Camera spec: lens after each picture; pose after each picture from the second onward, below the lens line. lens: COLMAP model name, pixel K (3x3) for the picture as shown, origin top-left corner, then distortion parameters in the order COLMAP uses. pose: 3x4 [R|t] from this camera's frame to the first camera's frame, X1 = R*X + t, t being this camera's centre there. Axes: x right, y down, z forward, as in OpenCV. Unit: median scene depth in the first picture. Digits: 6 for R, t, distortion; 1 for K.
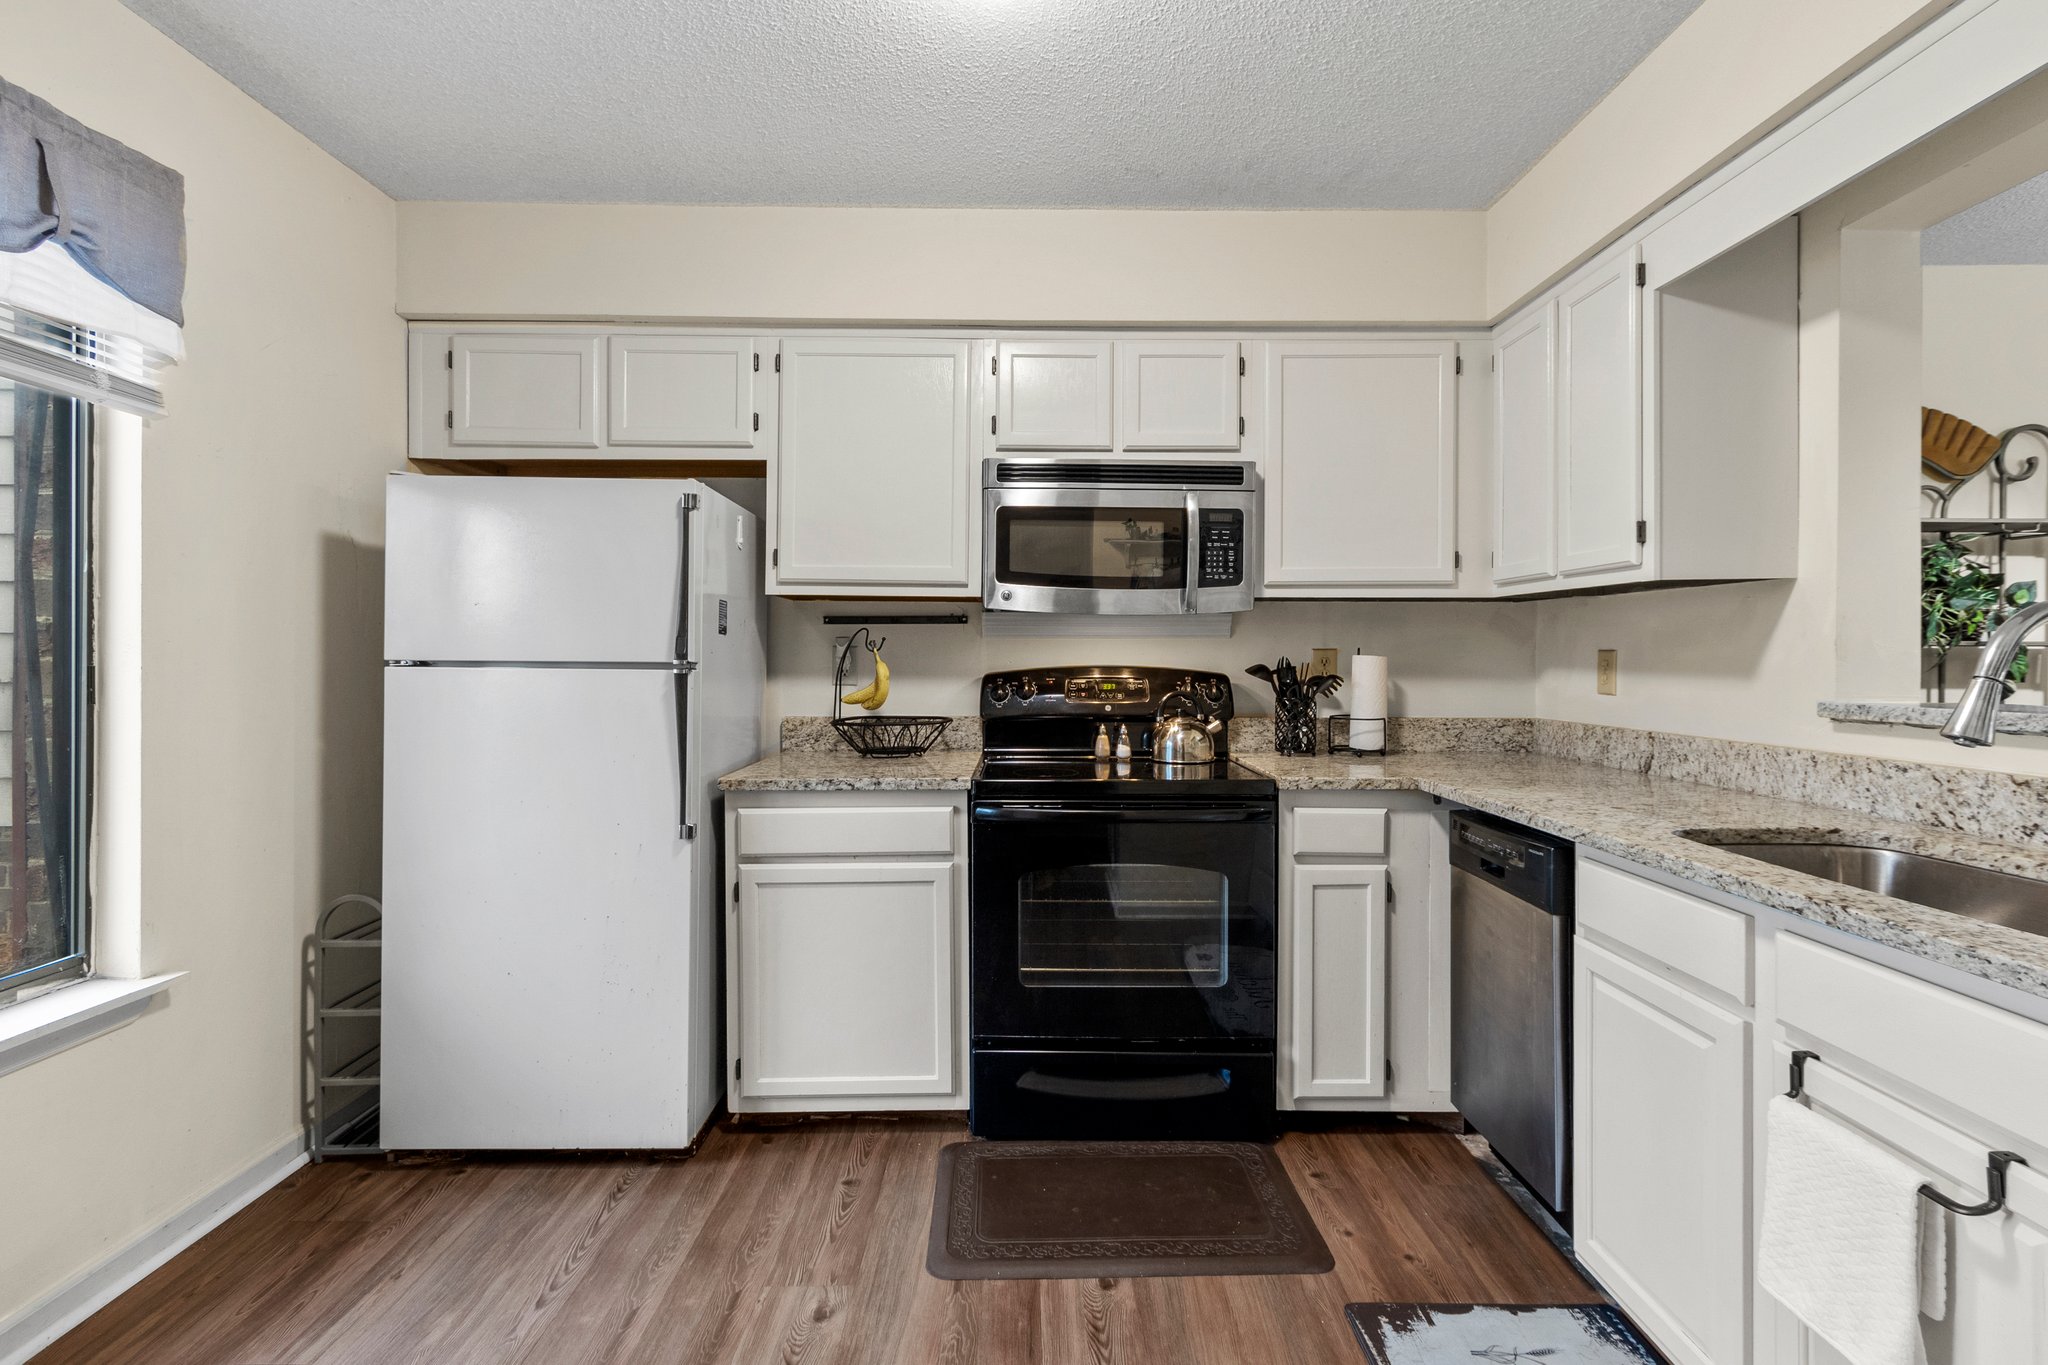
lens RADIAL K [[956.5, 0, 1013.0], [0, 956.5, 638.9], [0, 0, 1]] dist [0.002957, -0.001155]
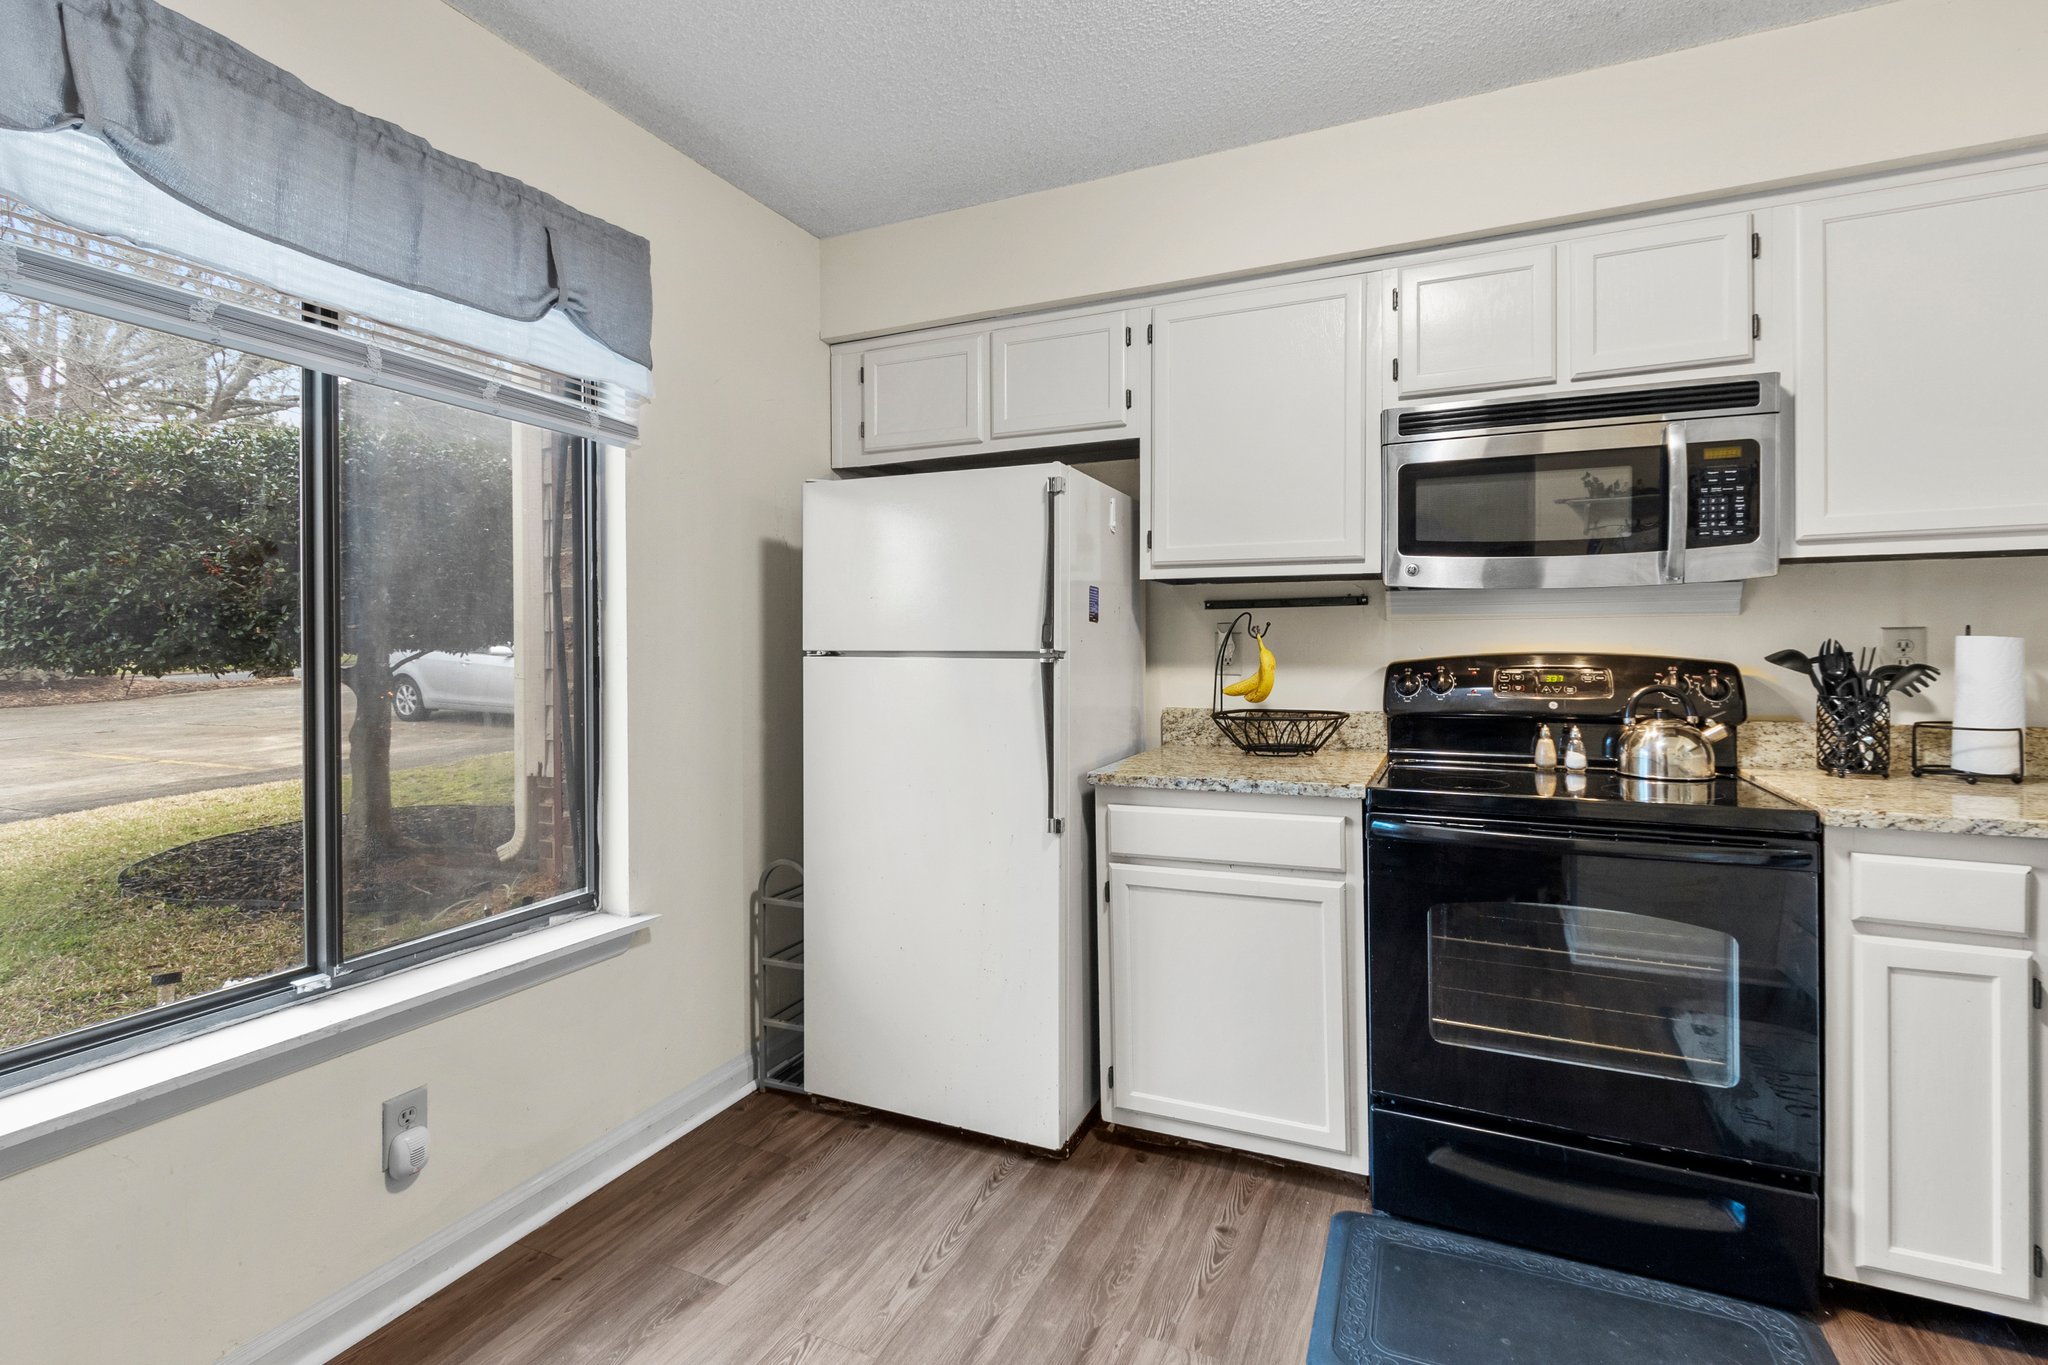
lens RADIAL K [[956.5, 0, 1013.0], [0, 956.5, 638.9], [0, 0, 1]] dist [0.002957, -0.001155]
pose [[0.910313, -0.010641, -0.413783, 0.023260], [0.015381, 0.999849, 0.008125, 0.003705], [0.413634, -0.013761, 0.910339, 0.098642]]
